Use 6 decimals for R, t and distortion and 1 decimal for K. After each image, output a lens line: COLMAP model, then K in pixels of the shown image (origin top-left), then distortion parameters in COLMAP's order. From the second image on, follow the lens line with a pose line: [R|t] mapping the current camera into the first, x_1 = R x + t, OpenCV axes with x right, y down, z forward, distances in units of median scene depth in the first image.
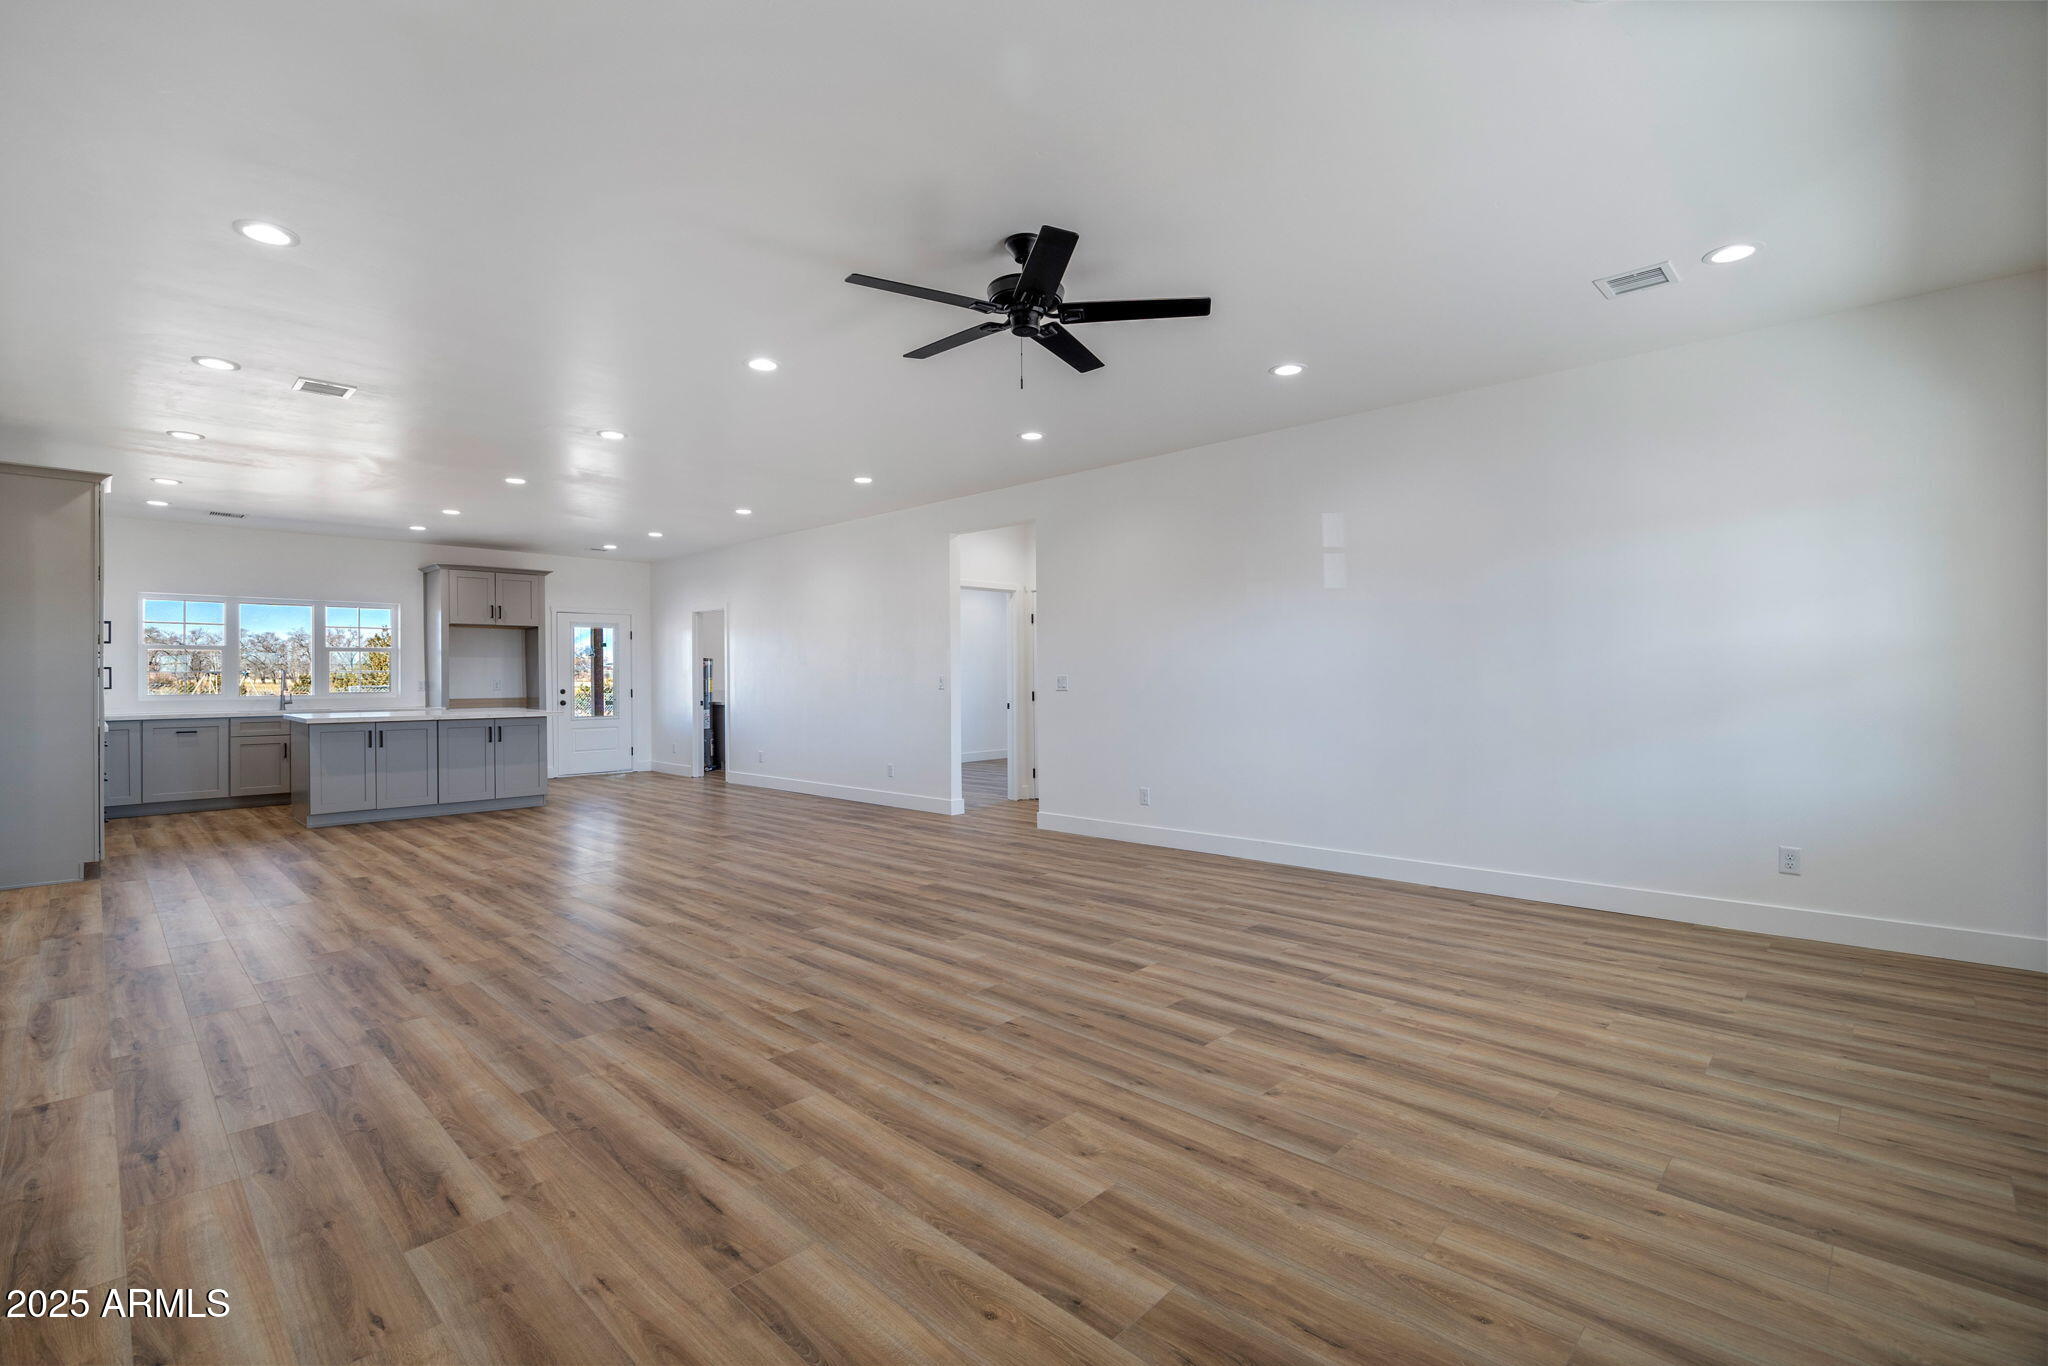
lens RADIAL K [[923.6, 0, 1034.4], [0, 923.6, 685.3], [0, 0, 1]] dist [-0.008123, -0.000789]
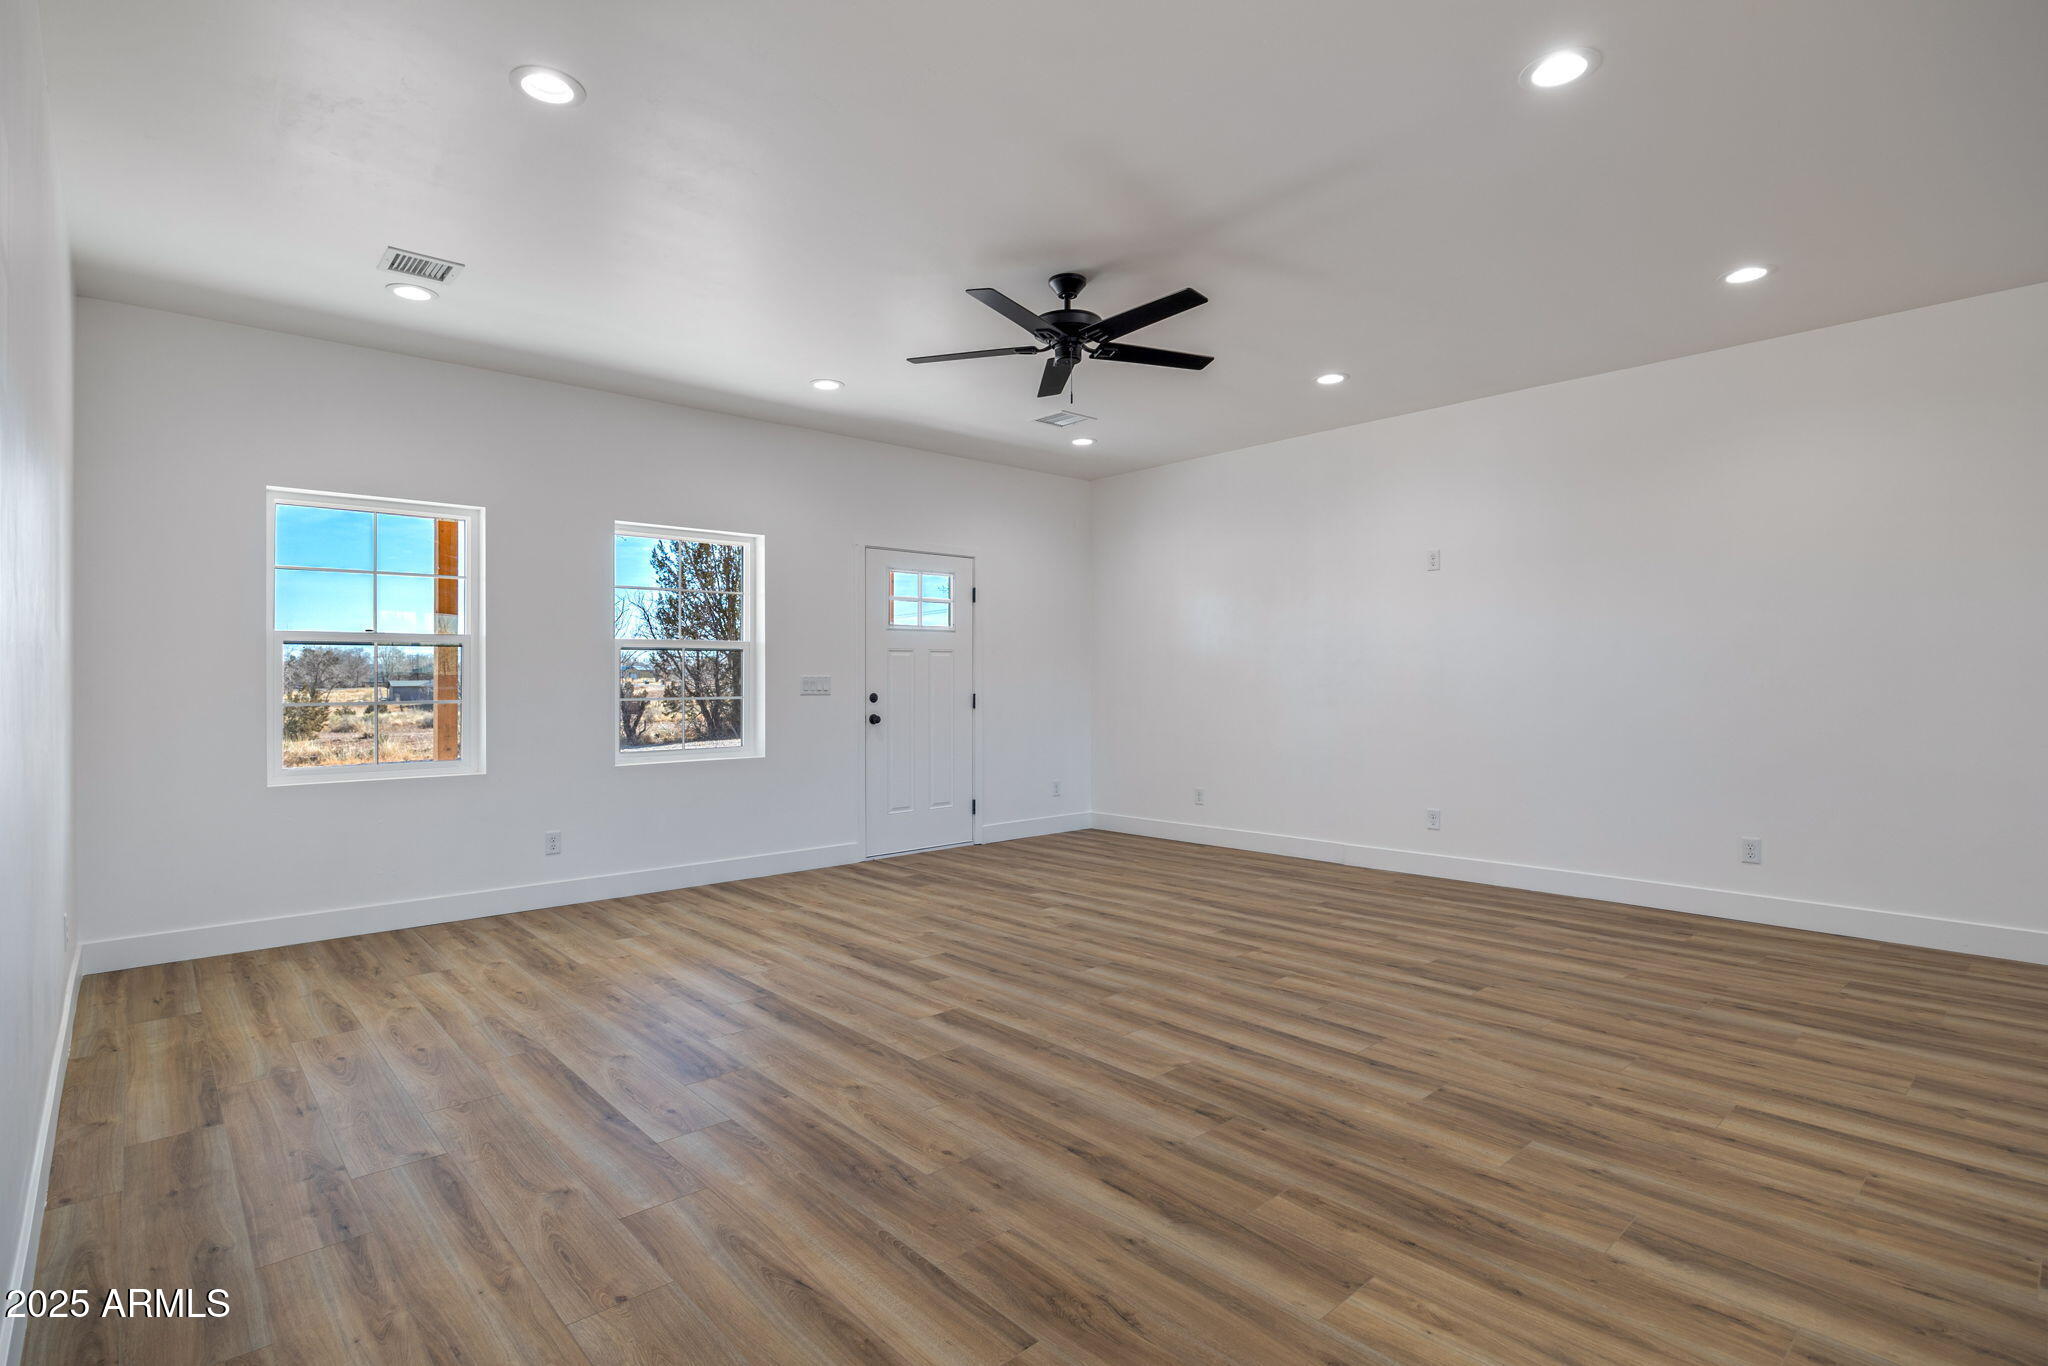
lens RADIAL K [[1000.6, 0, 1024.0], [0, 1000.6, 683.0], [0, 0, 1]] dist [-0.002928, -0.001198]
pose [[-0.996891, 0.014279, 0.077489, -0.044155], [0.014918, 0.999859, 0.007676, -0.011756], [-0.077369, 0.008808, -0.996964, 2.155589]]
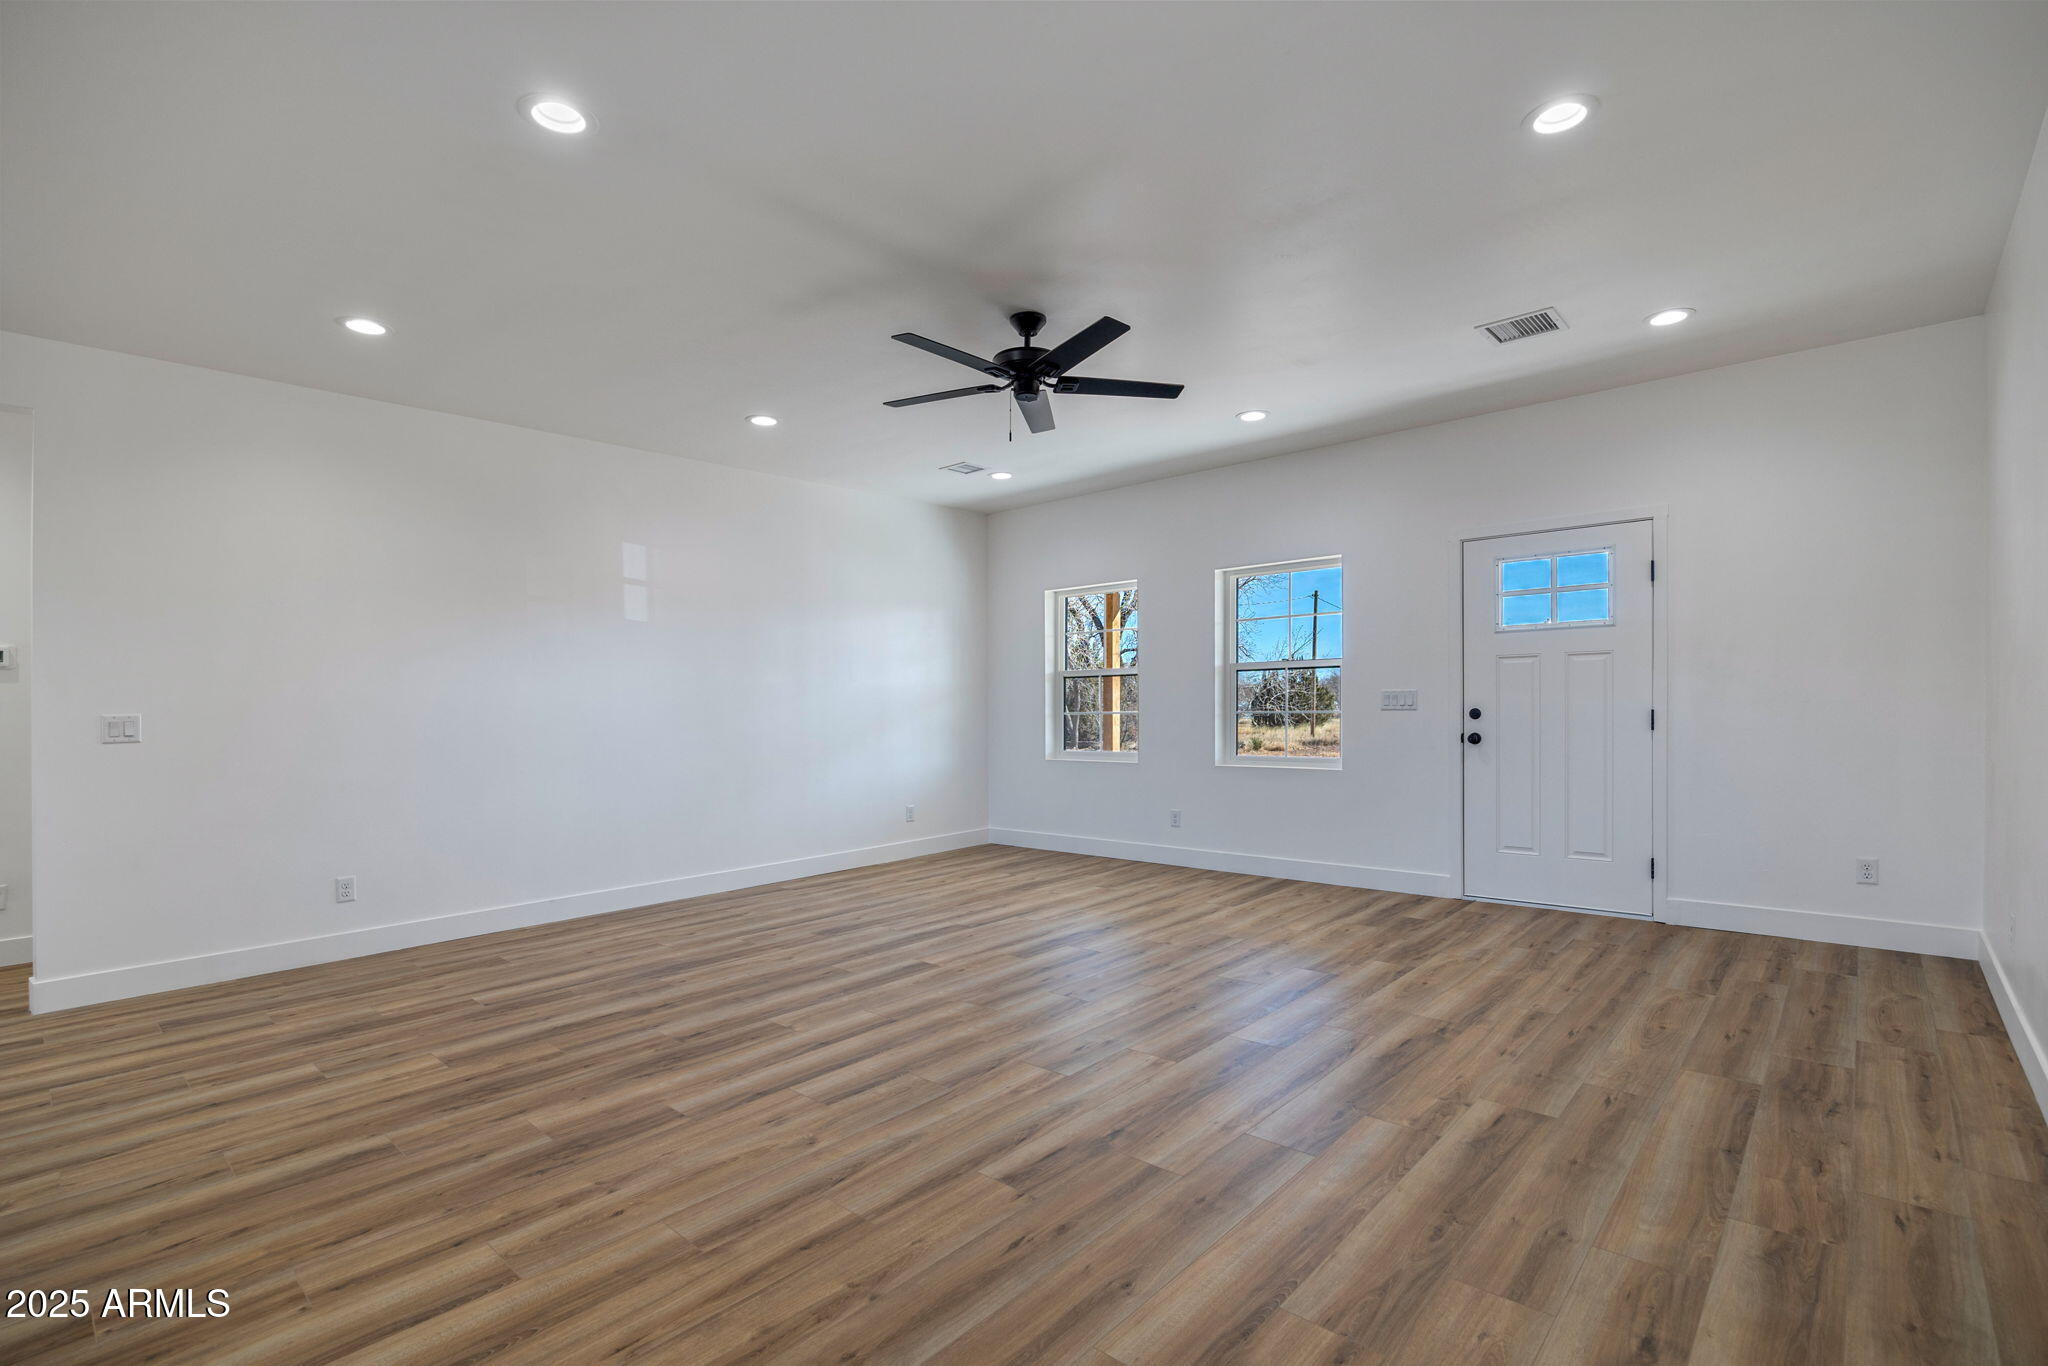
lens RADIAL K [[923.6, 0, 1034.4], [0, 923.6, 685.3], [0, 0, 1]] dist [-0.008123, -0.000789]
pose [[-0.031240, 0.027727, 0.999127, -1.133390], [0.026613, 0.999284, -0.026899, 0.003959], [-0.999158, 0.025749, -0.031955, 1.003768]]
